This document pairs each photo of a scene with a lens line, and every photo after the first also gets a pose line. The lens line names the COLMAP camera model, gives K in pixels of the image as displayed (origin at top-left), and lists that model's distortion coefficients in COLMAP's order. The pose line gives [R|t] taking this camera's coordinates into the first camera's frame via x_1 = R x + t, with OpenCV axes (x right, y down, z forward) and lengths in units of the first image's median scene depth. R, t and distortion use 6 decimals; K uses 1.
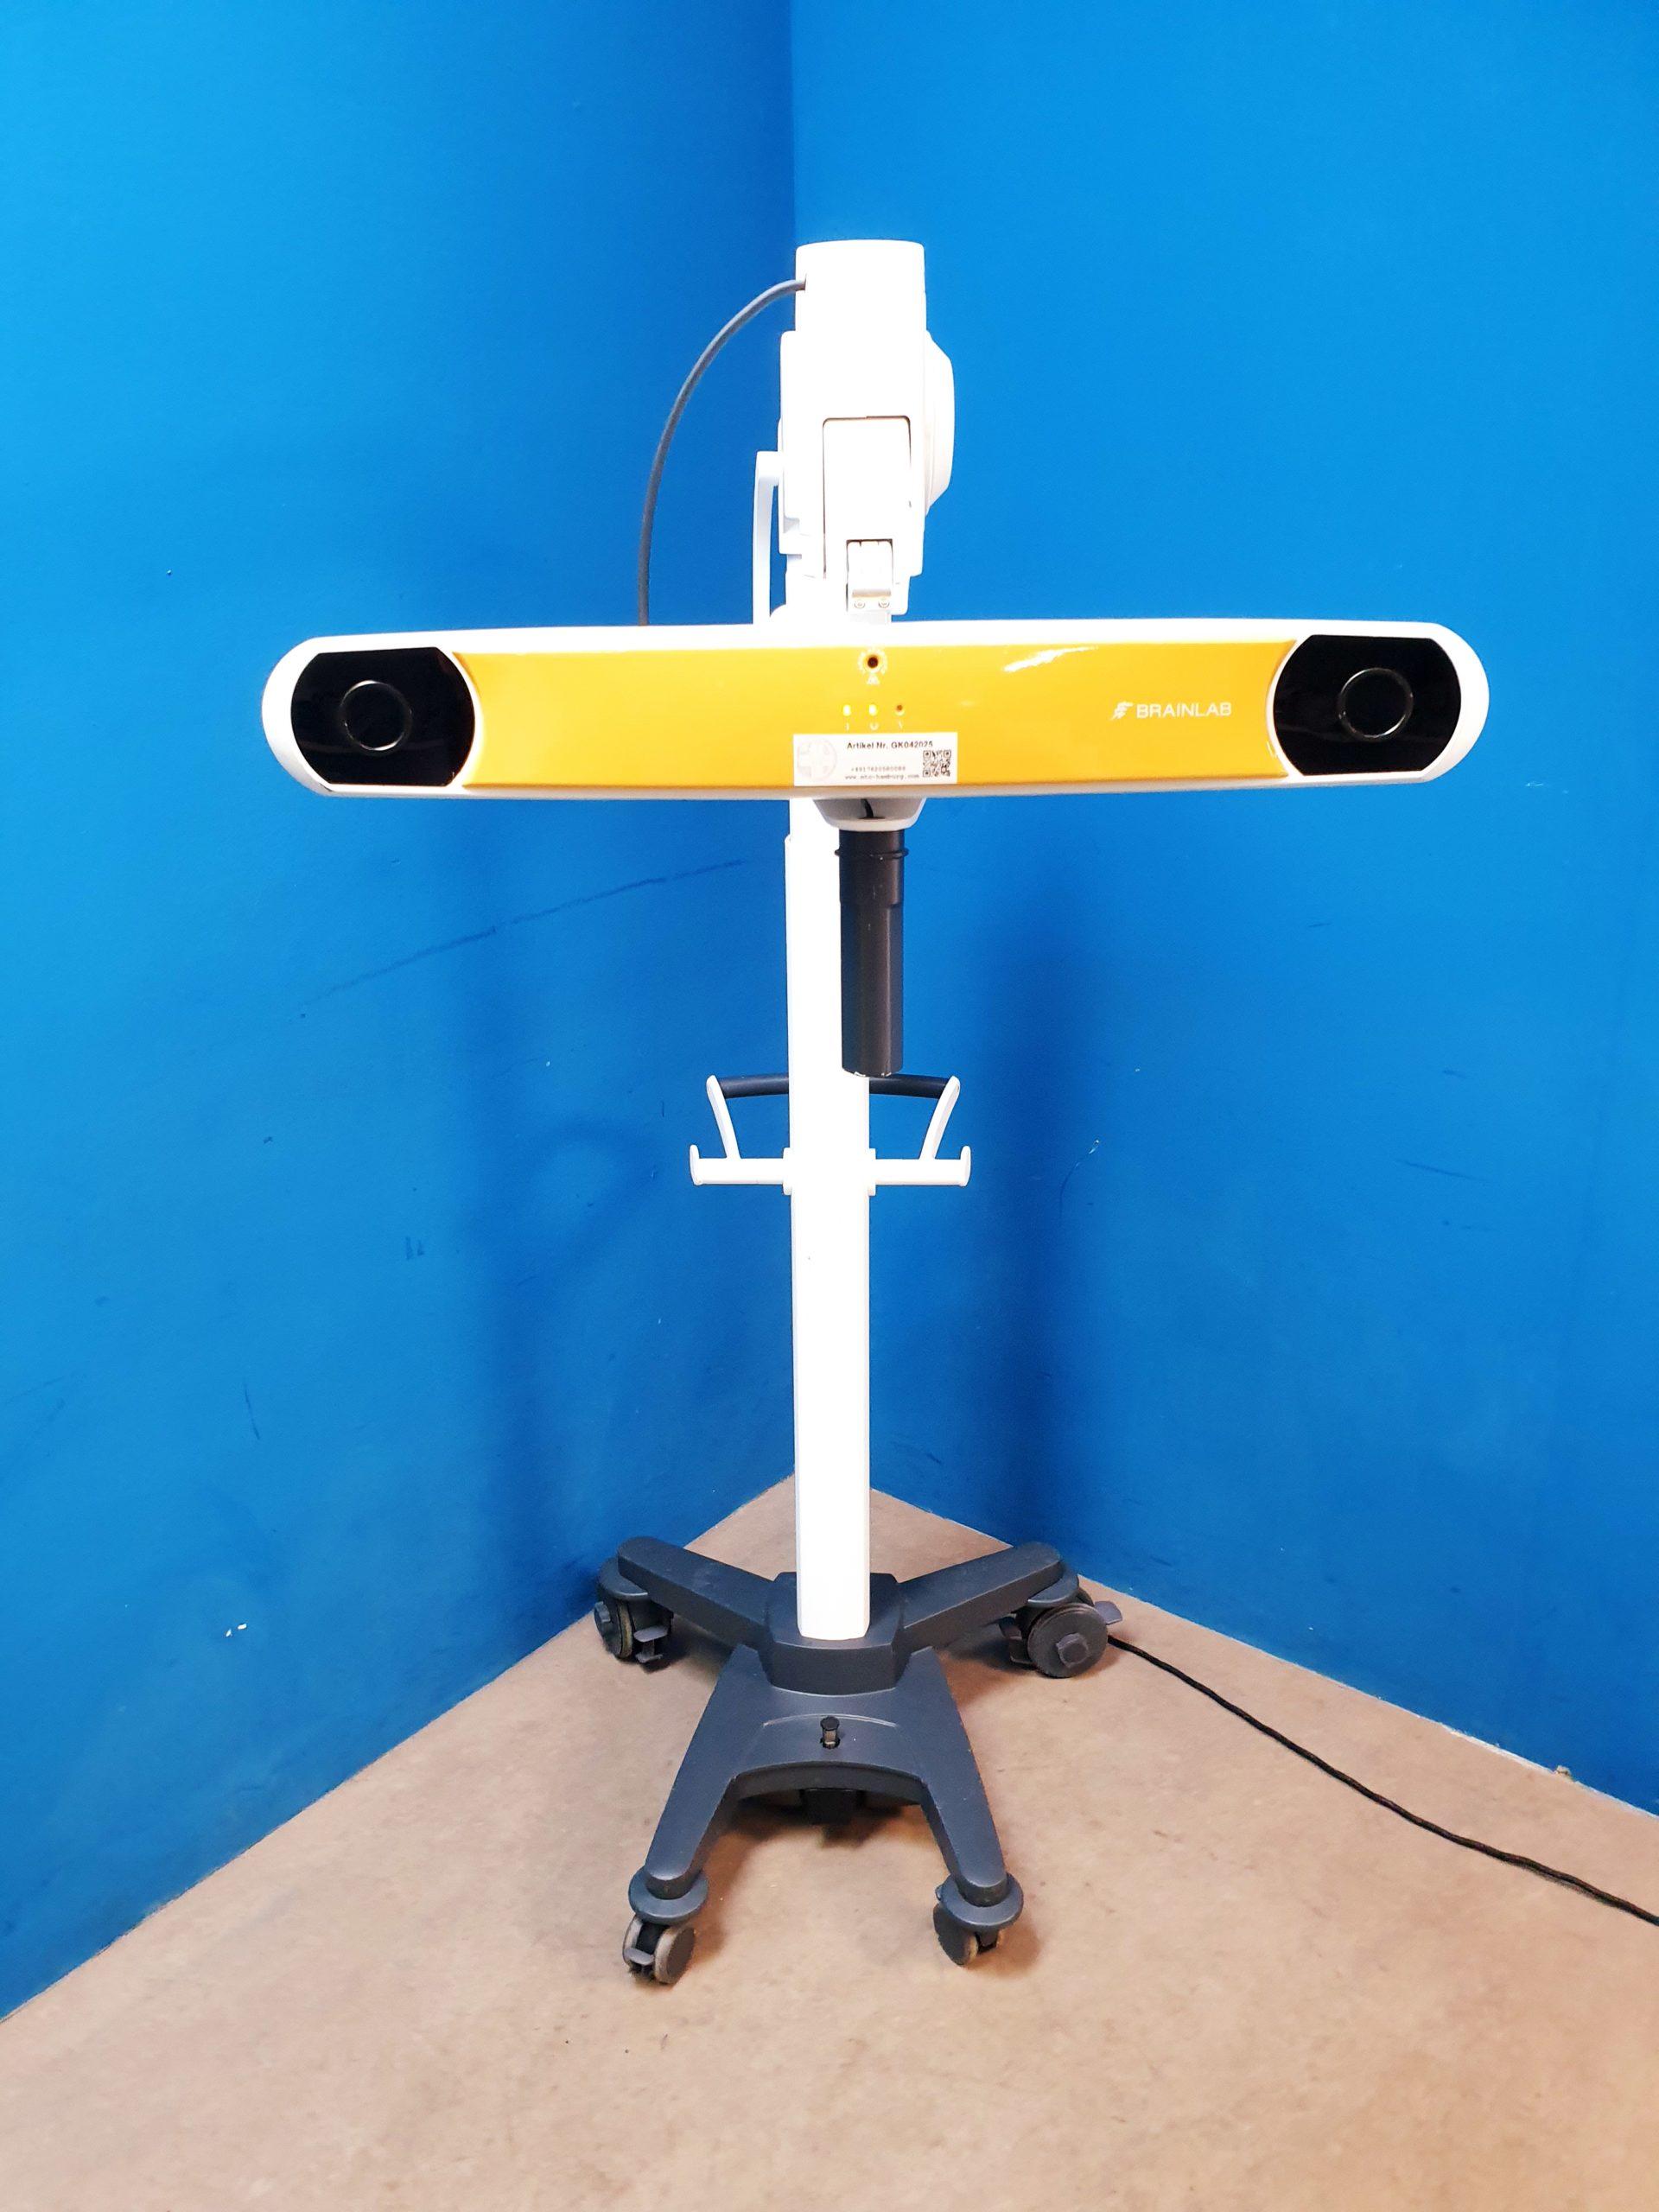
lens RADIAL K [[1708.1, 0, 808.1], [0, 1708.1, 1116.5], [0, 0, 1]] dist [-0.004531, 0.032016]
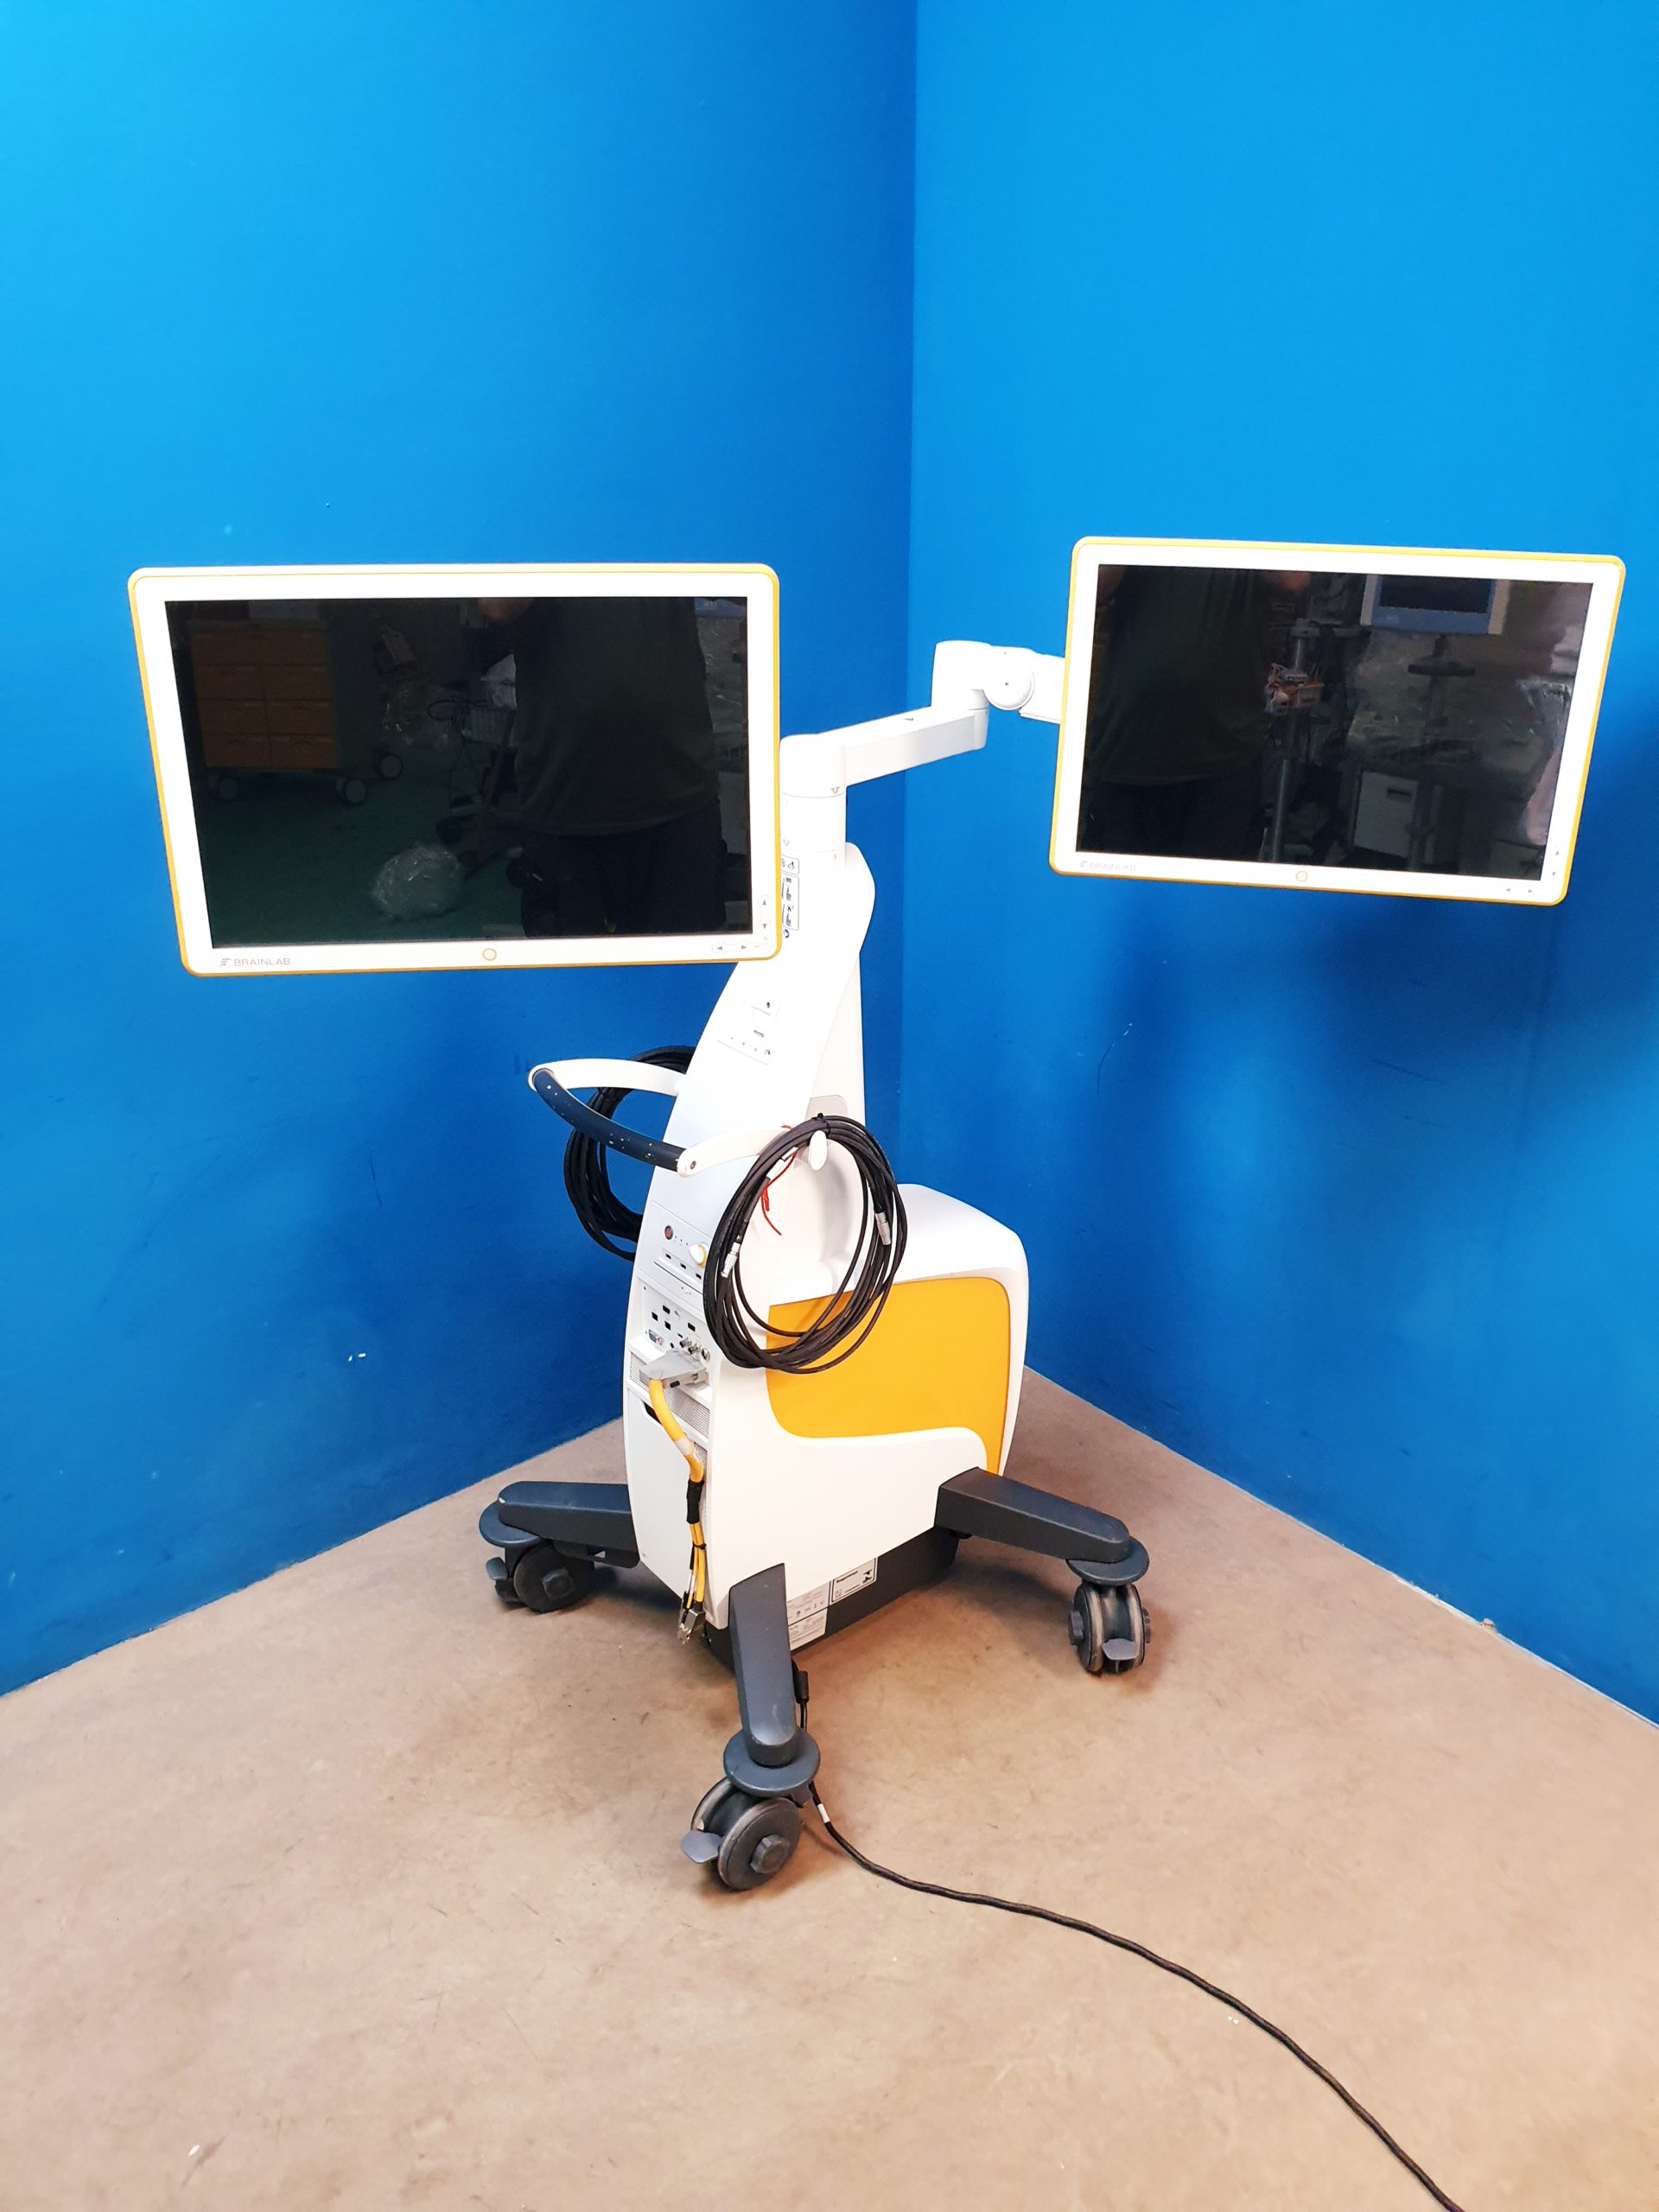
lens RADIAL K [[1727.1, 0, 837.9], [0, 1727.1, 1088.0], [0, 0, 1]] dist [-0.043990, 0.106372]
pose [[0.982161, 0.084037, -0.168216, 0.211789], [-0.074484, 0.995272, 0.062329, 0.001146], [0.172659, -0.048688, 0.983778, -0.165605]]
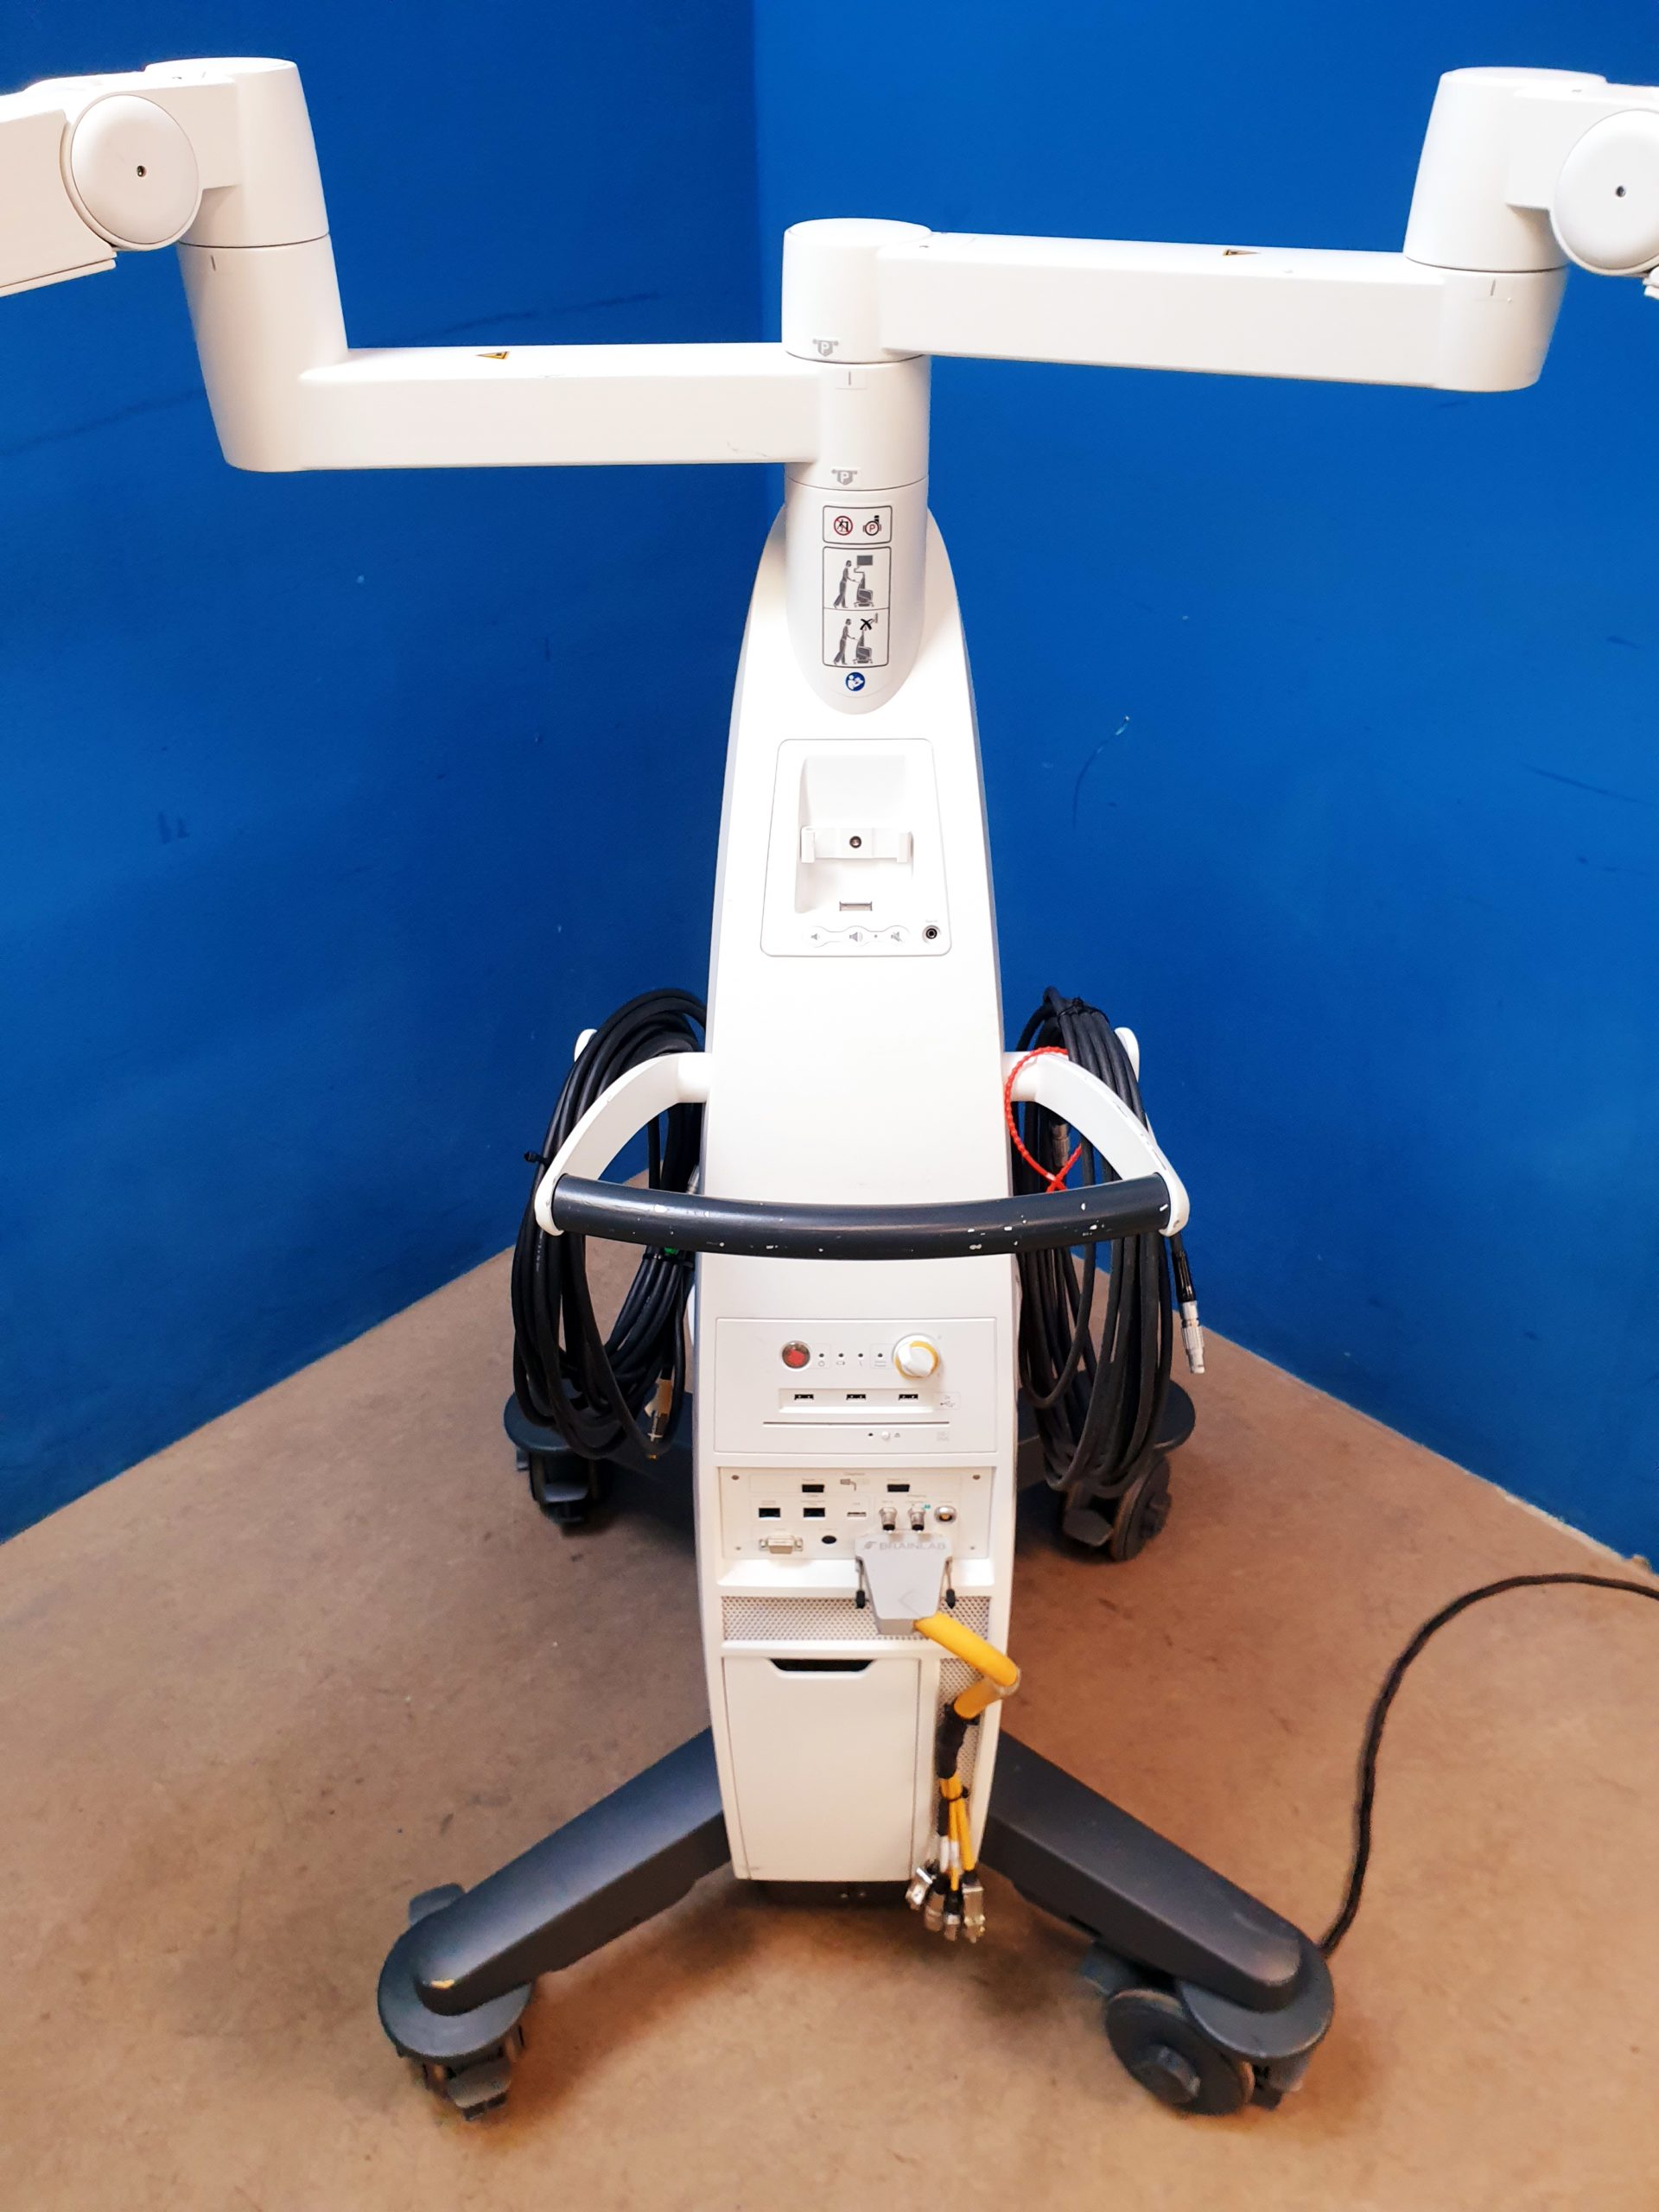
lens RADIAL K [[1715.8, 0, 828.6], [0, 1715.8, 1098.2], [0, 0, 1]] dist [0.000198, 0.014465]
pose [[0.994869, 0.060327, -0.081212, 0.137532], [-0.037618, 0.965787, 0.256593, -0.013352], [0.093913, -0.252222, 0.963102, 0.293485]]
